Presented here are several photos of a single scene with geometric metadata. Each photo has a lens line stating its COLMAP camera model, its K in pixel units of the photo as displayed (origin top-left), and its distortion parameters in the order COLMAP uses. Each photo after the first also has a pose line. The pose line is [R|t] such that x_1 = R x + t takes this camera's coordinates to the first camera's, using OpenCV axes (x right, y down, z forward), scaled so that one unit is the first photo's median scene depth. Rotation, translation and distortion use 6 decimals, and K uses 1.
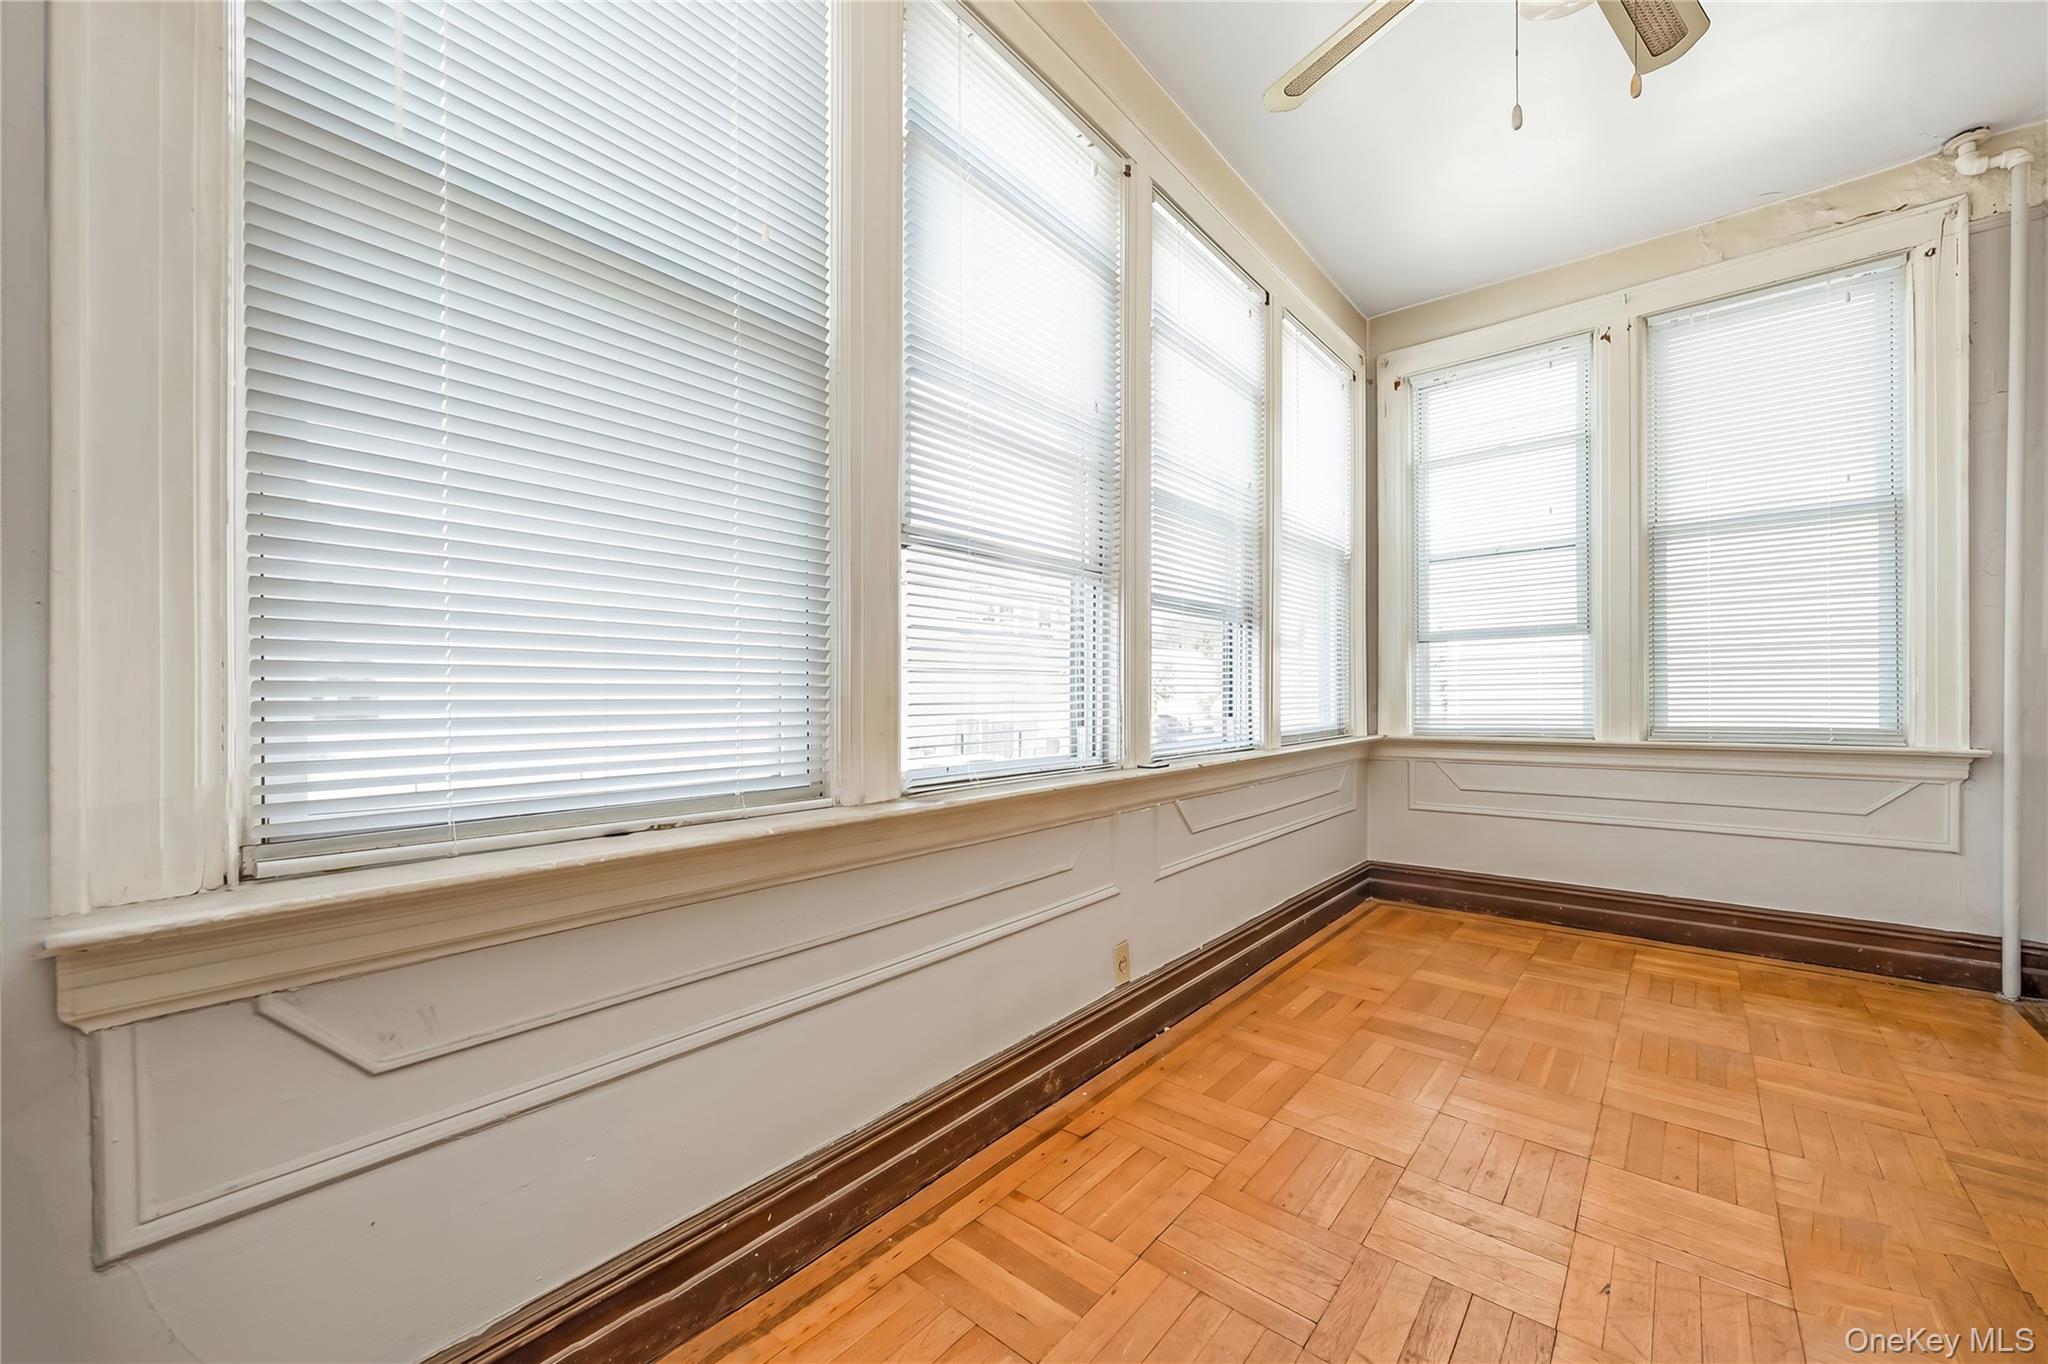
lens RADIAL K [[785.9, 0, 1024.7], [0, 785.9, 692.7], [0, 0, 1]] dist [-0.005958, -0.000176]
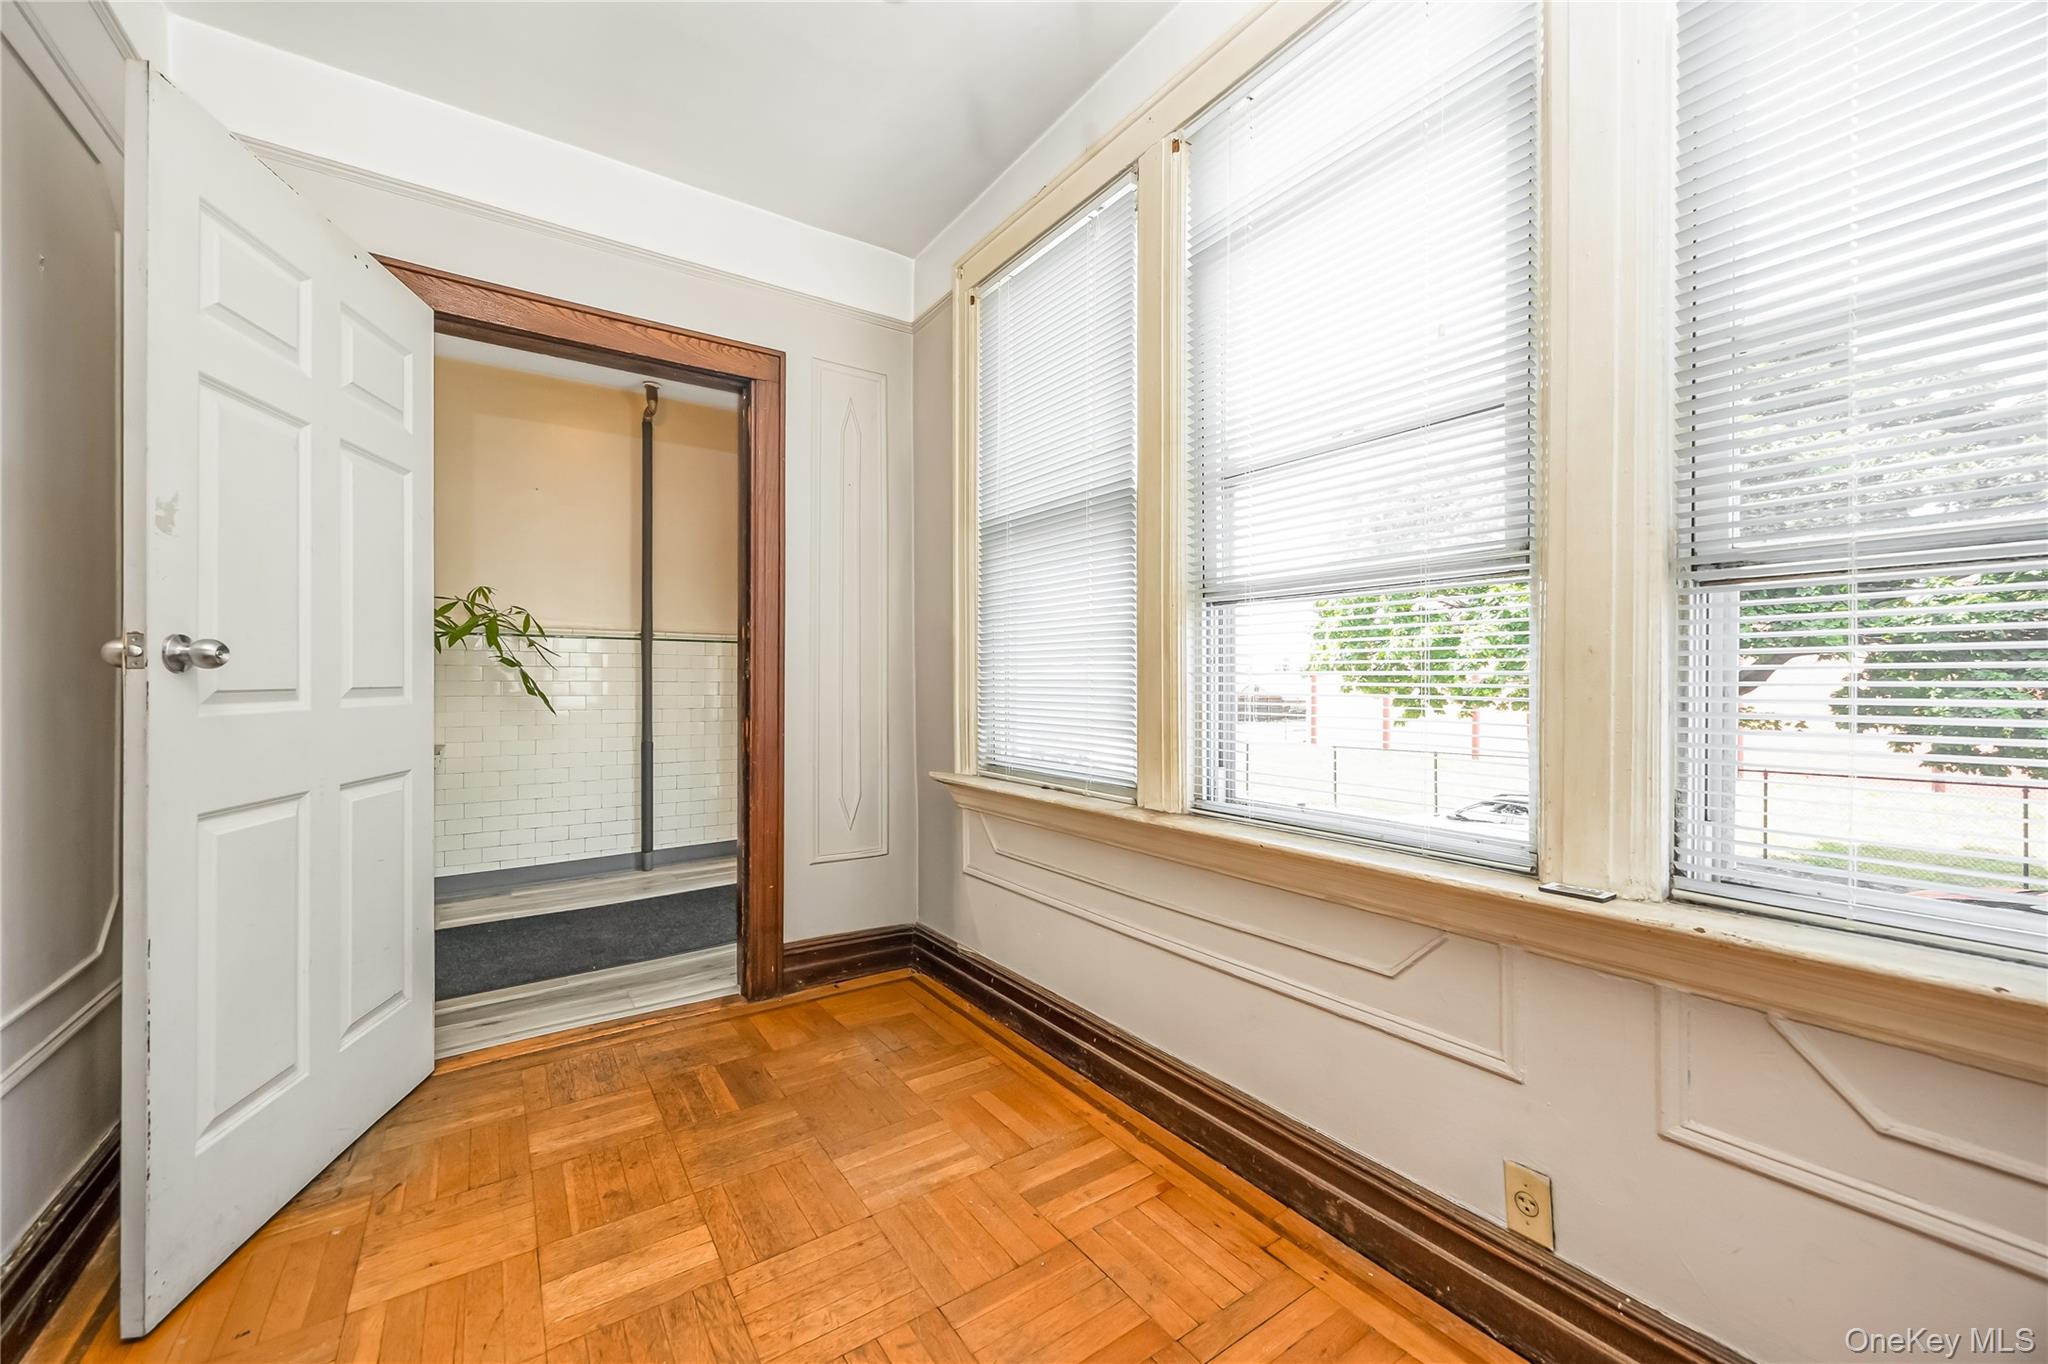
lens RADIAL K [[785.9, 0, 1025.3], [0, 785.9, 683.8], [0, 0, 1]] dist [-0.005958, -0.000176]
pose [[-0.266241, 0.003031, -0.963902, 1.125801], [0.007453, 0.999972, 0.001086, -0.073750], [0.963878, -0.006895, -0.266256, 1.121612]]
